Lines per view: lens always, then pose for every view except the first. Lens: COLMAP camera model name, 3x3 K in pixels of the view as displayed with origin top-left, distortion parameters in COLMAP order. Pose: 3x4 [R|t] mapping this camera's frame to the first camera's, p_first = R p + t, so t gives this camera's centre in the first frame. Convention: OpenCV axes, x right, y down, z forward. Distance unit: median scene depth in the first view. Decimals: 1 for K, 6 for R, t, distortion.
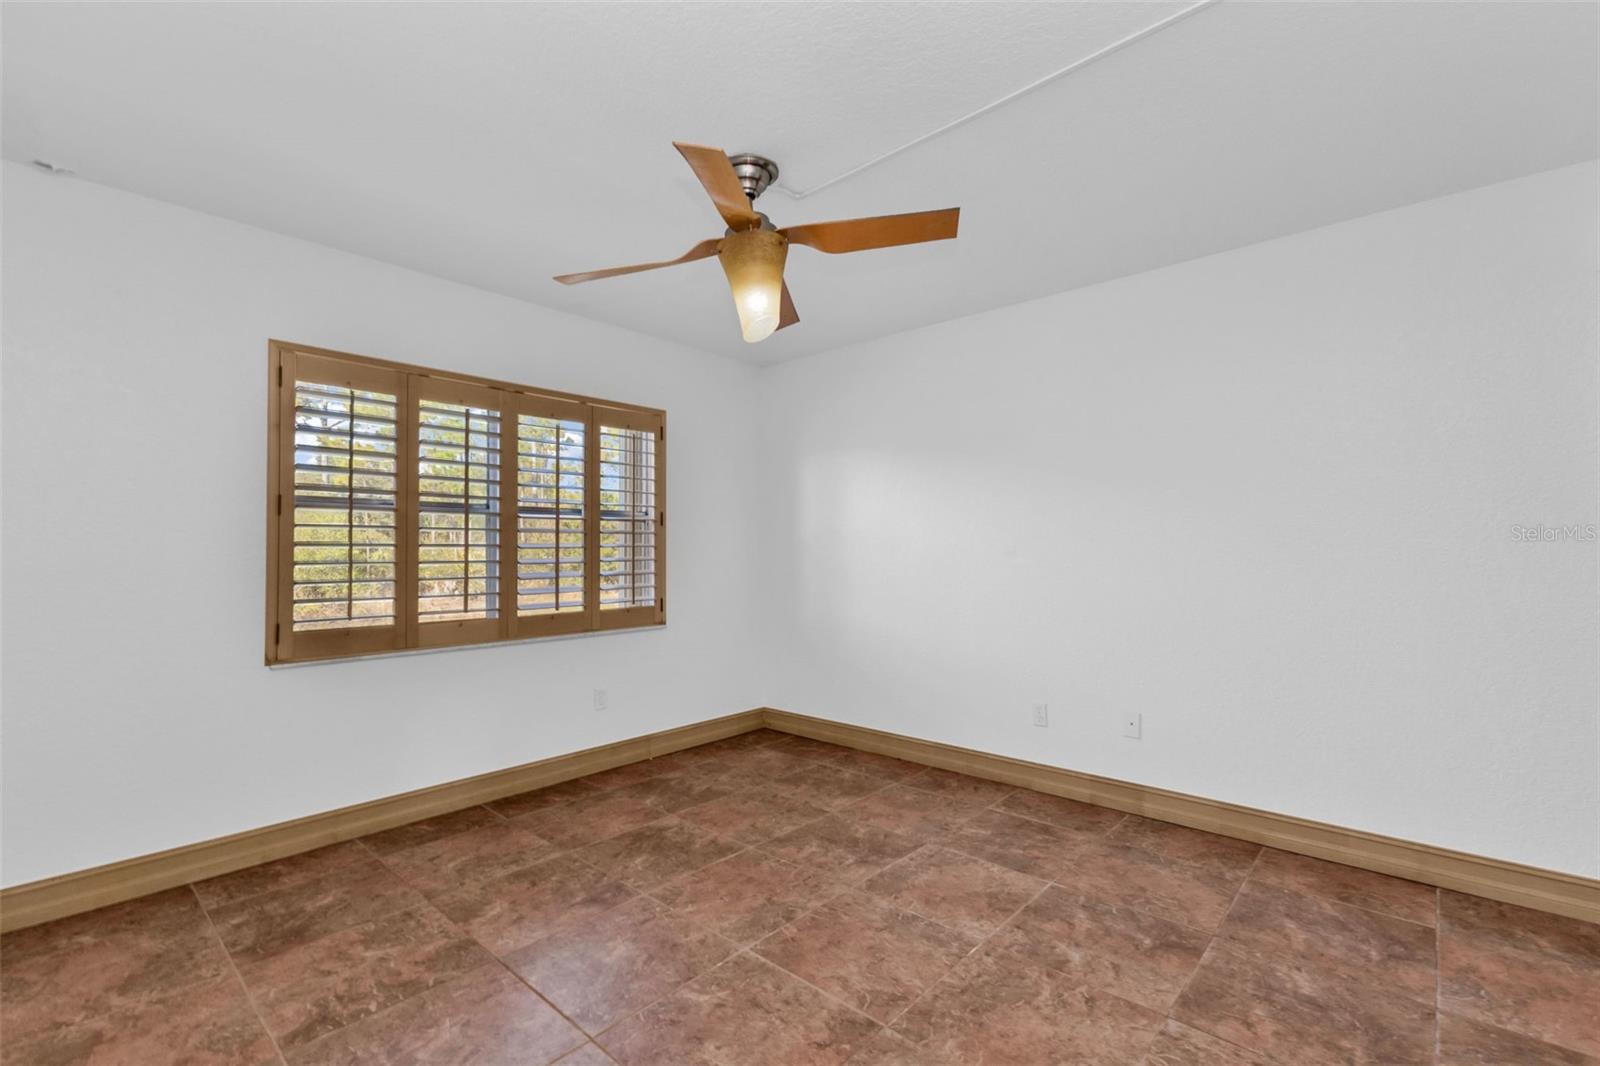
lens RADIAL K [[696.2, 0, 807.5], [0, 696.2, 536.5], [0, 0, 1]] dist [0.011935, -0.001876]
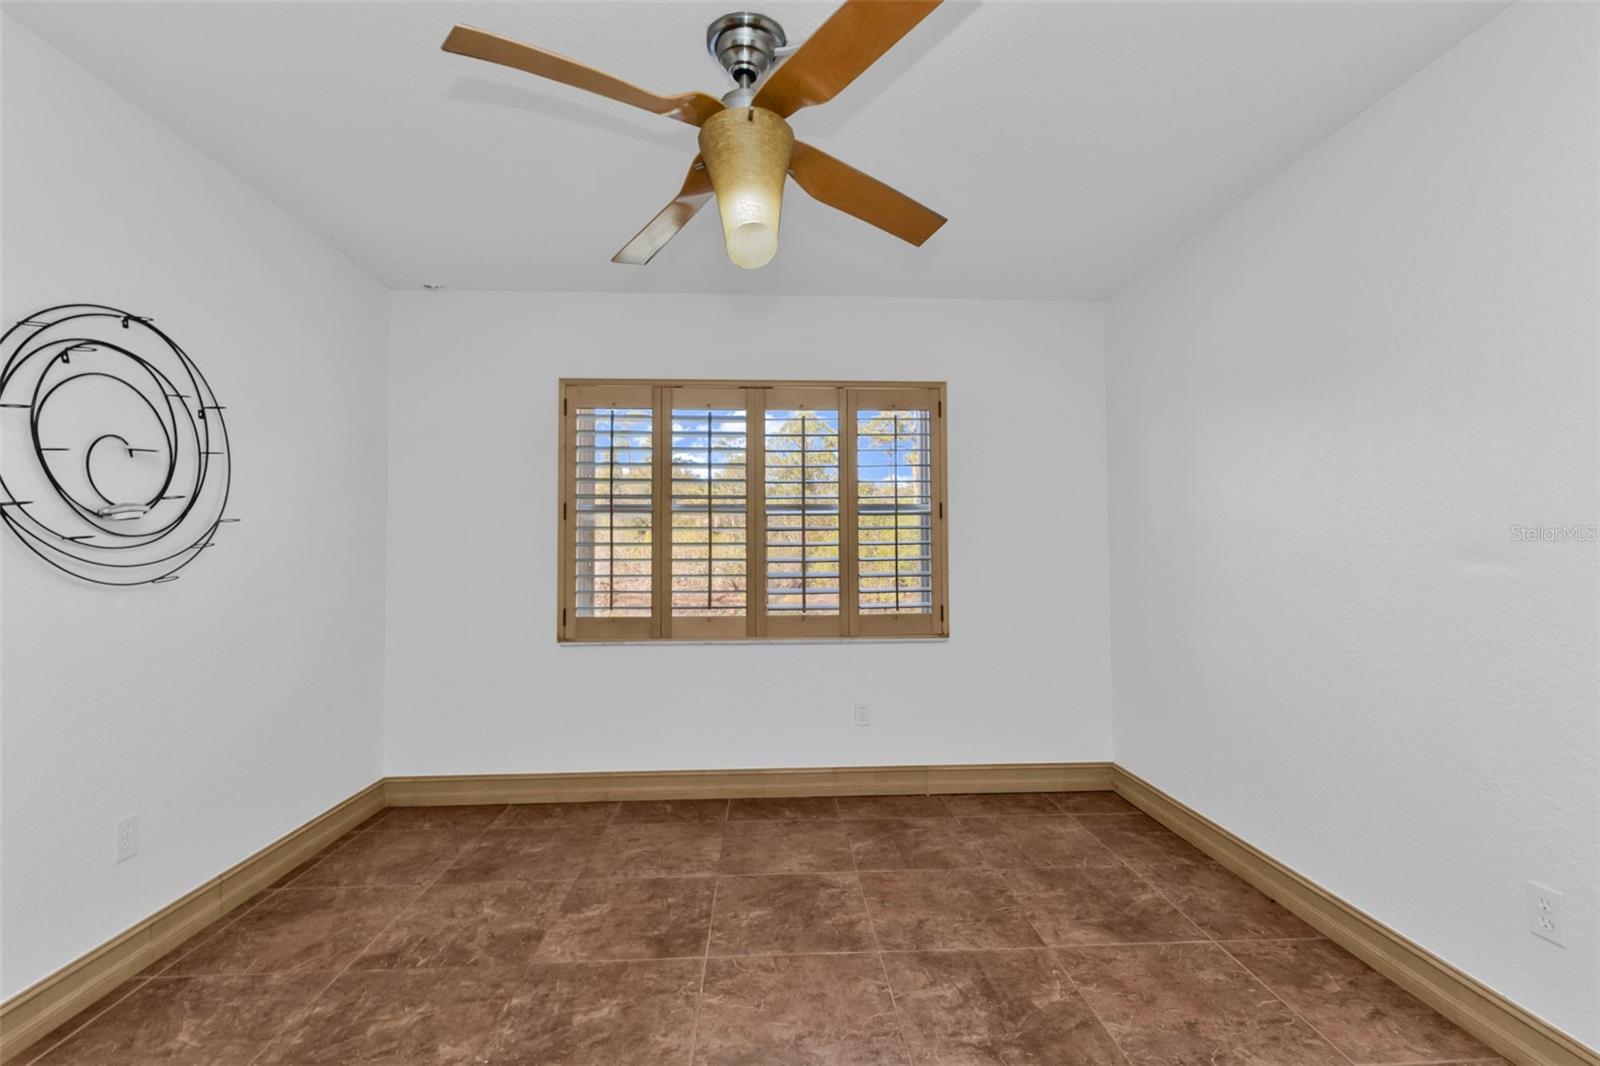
lens RADIAL K [[696.2, 0, 807.8], [0, 696.2, 532.0], [0, 0, 1]] dist [0.011935, -0.001876]
pose [[0.705056, -0.020101, -0.708867, 0.388028], [0.016672, 0.999792, -0.011769, 0.010574], [0.708956, -0.003520, 0.705244, 0.419429]]
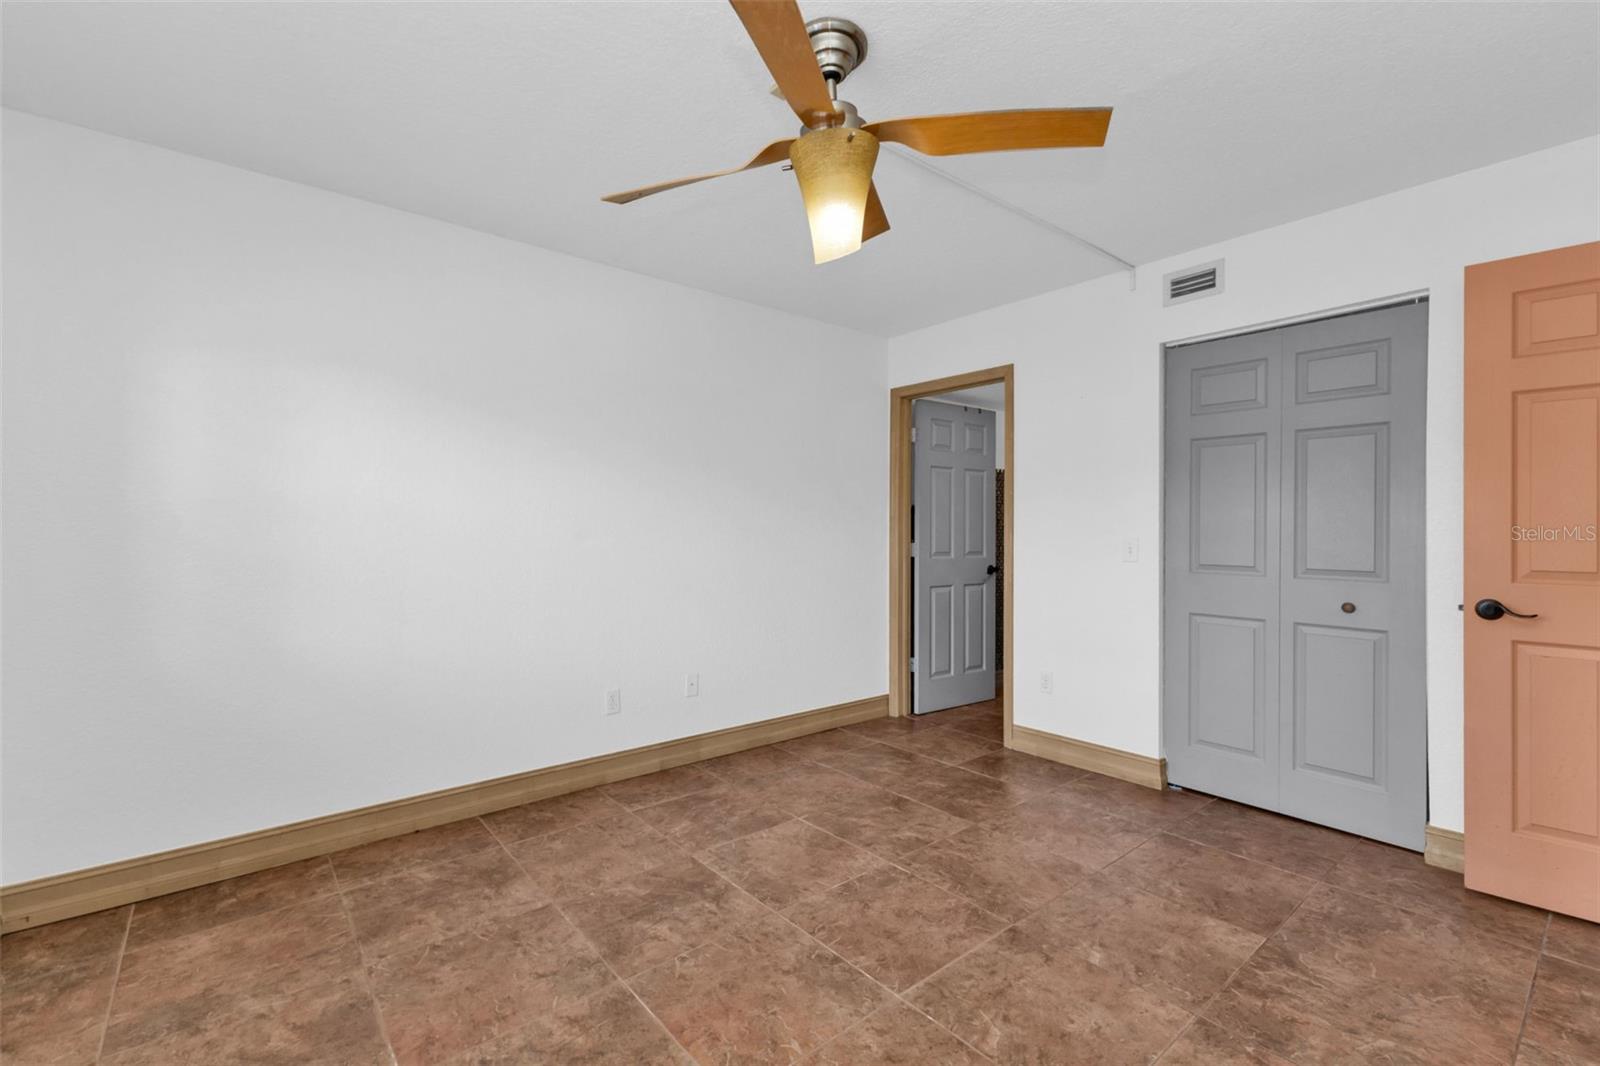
lens RADIAL K [[696.2, 0, 803.6], [0, 696.2, 527.5], [0, 0, 1]] dist [0.011935, -0.001876]
pose [[0.143289, 0.013194, 0.989593, -0.693020], [-0.022010, 0.999706, -0.010142, 0.024814], [-0.989436, -0.020327, 0.143537, 0.731660]]
